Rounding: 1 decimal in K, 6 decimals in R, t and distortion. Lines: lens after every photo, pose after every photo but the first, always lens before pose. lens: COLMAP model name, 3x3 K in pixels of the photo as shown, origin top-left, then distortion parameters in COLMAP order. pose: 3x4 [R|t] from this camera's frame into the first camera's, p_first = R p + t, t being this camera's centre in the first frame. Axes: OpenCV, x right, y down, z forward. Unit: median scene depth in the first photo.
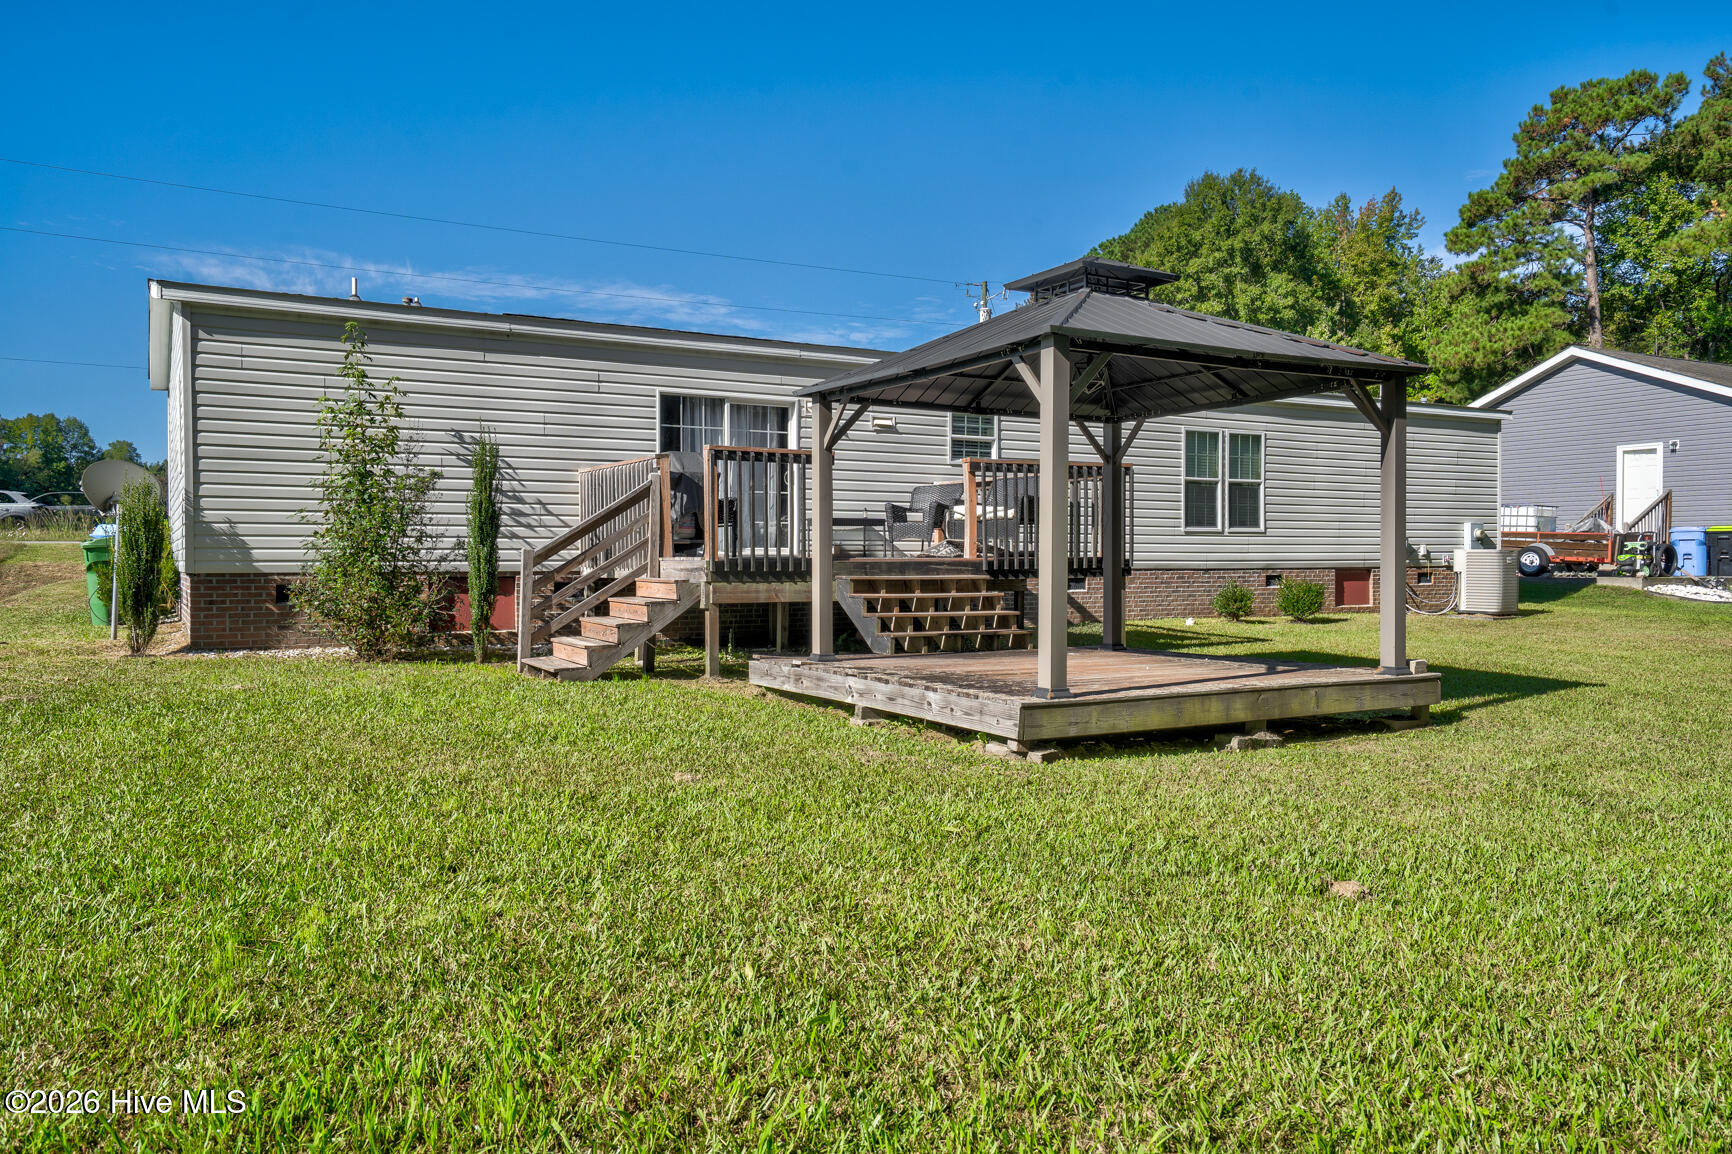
lens RADIAL K [[1239.0, 0, 864.9], [0, 1239.0, 574.0], [0, 0, 1]] dist [0.036965, 0.000820]
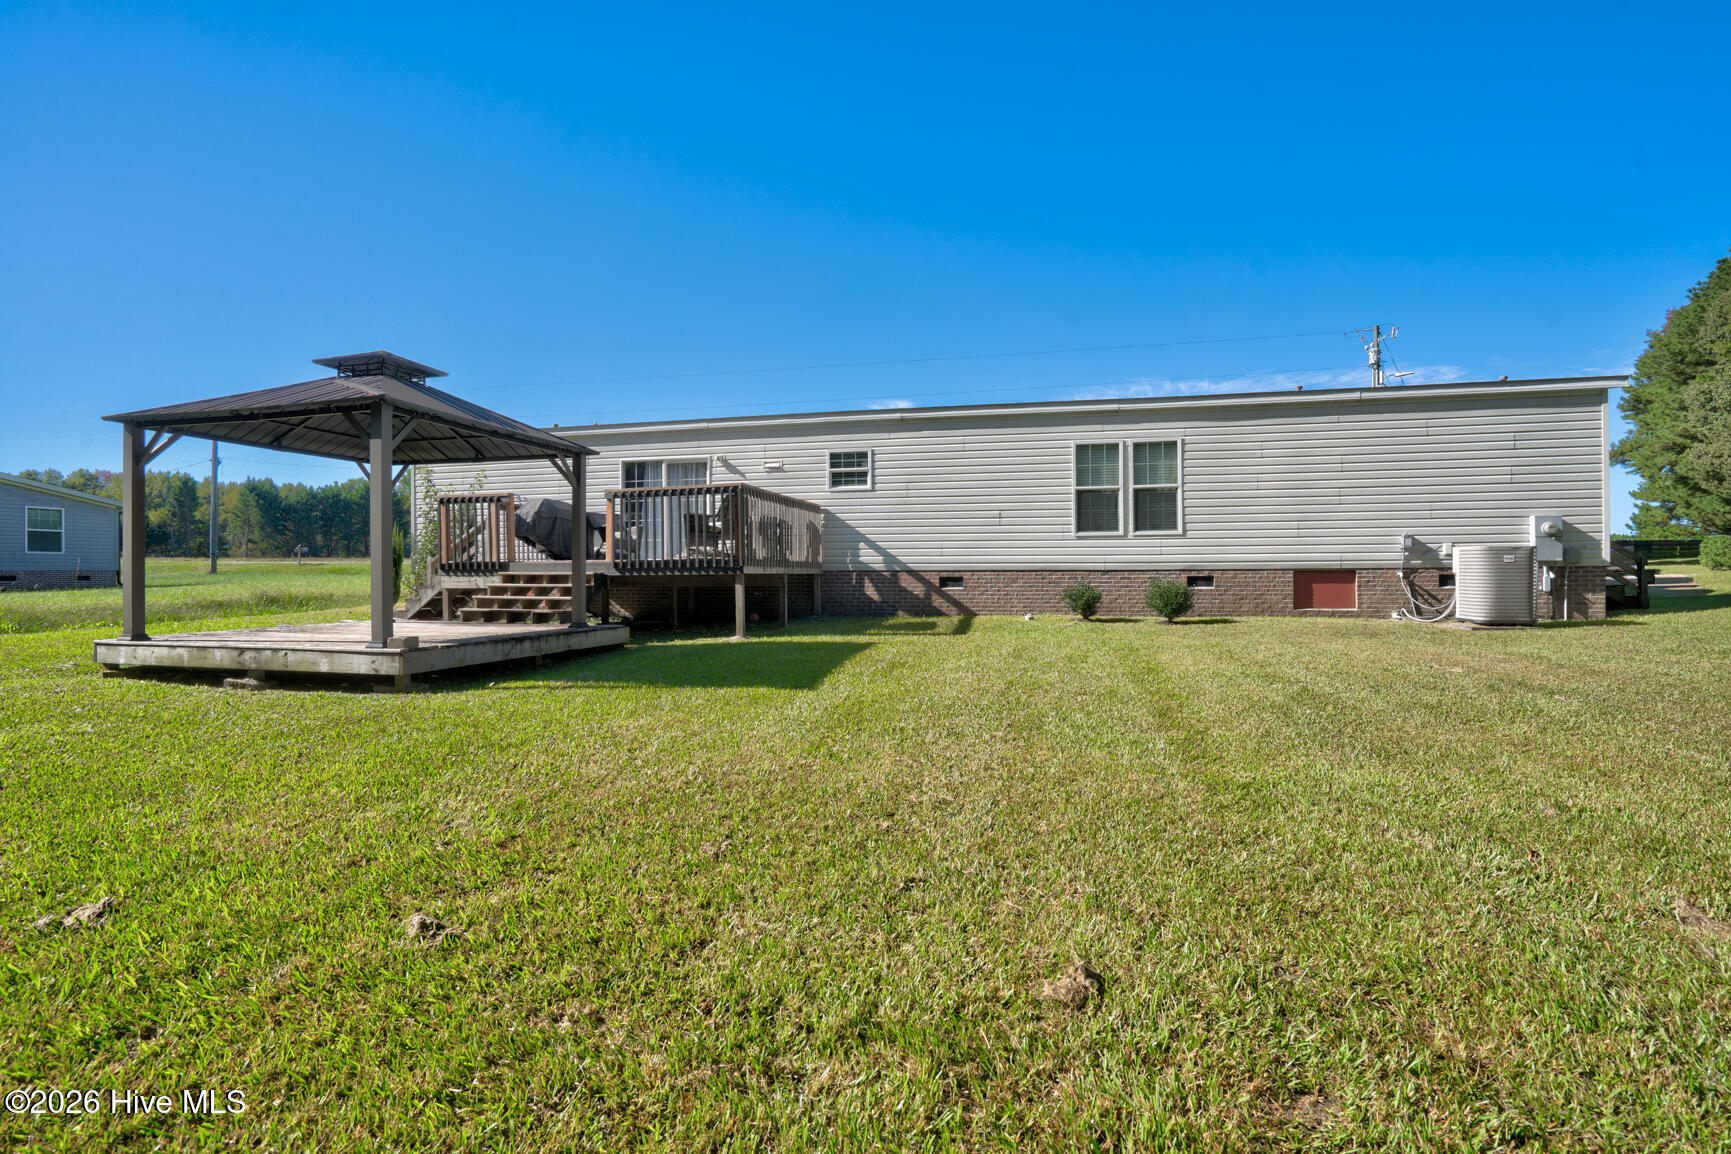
lens RADIAL K [[838.0, 0, 863.3], [0, 838.0, 576.4], [0, 0, 1]] dist [-0.020412, -0.000264]
pose [[0.723210, 0.004576, -0.690614, 0.626789], [-0.003851, 0.999989, 0.002593, 0.000397], [0.690618, 0.000785, 0.723219, 0.325972]]
